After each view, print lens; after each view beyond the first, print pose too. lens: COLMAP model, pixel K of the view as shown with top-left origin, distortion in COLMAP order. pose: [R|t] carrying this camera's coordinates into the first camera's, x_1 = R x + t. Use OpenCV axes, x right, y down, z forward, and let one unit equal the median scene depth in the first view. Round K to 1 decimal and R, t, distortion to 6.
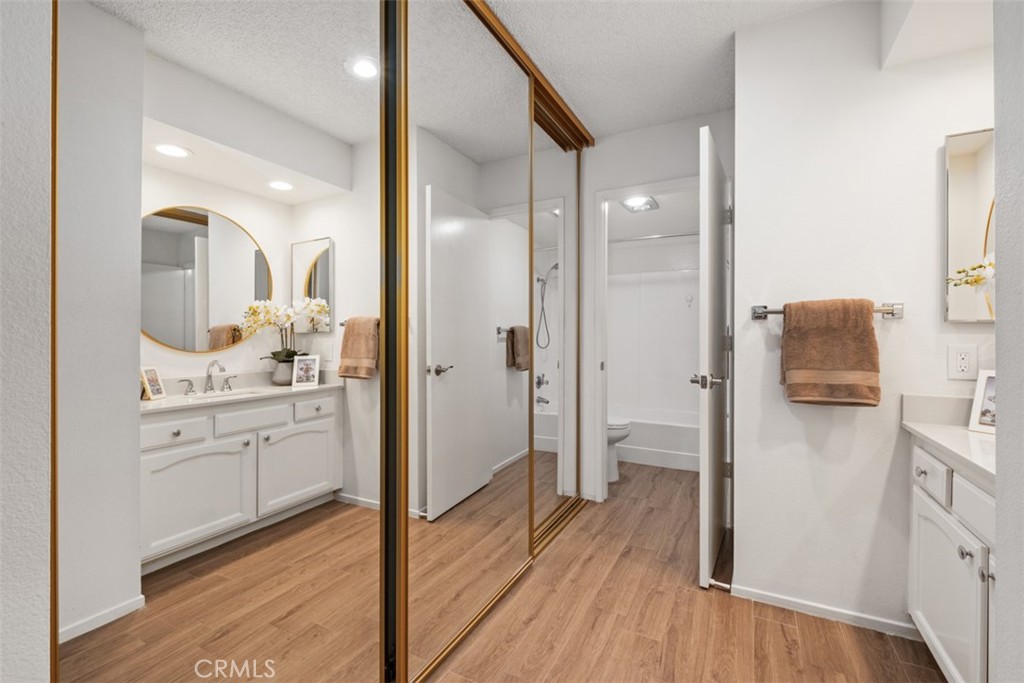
lens RADIAL K [[440.4, 0, 512.6], [0, 440.4, 337.3], [0, 0, 1]] dist [0.001360, -0.006678]
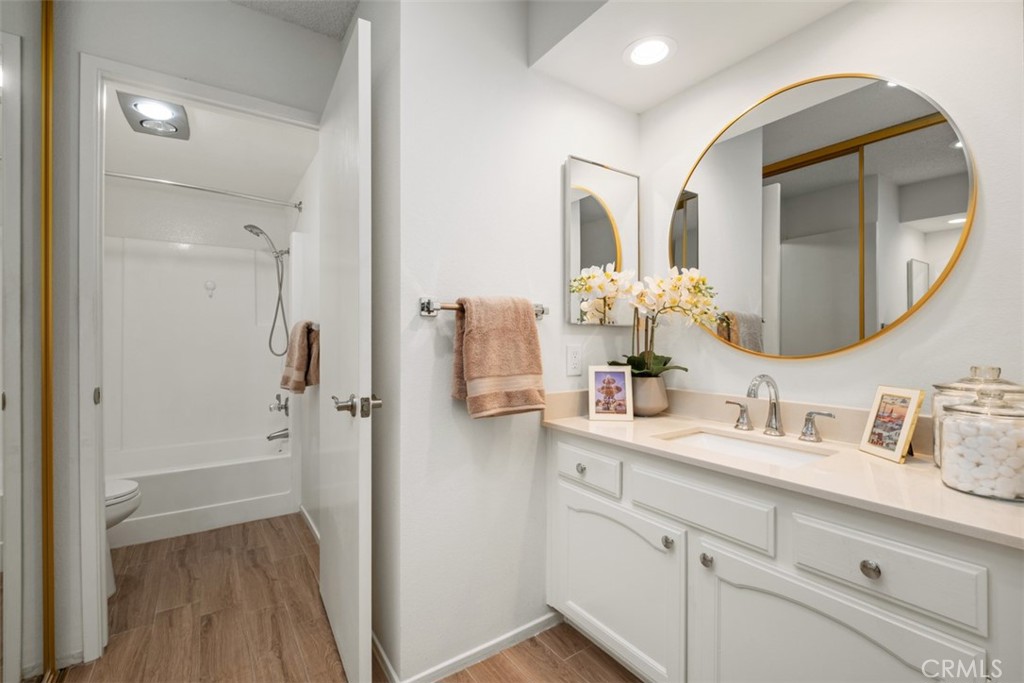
lens RADIAL K [[440.4, 0, 512.6], [0, 440.4, 337.3], [0, 0, 1]] dist [0.001360, -0.006678]
pose [[0.448131, -0.002854, 0.893963, -0.064470], [0.002719, 0.999995, 0.001830, -0.004812], [-0.893964, 0.001611, 0.448136, 0.576010]]
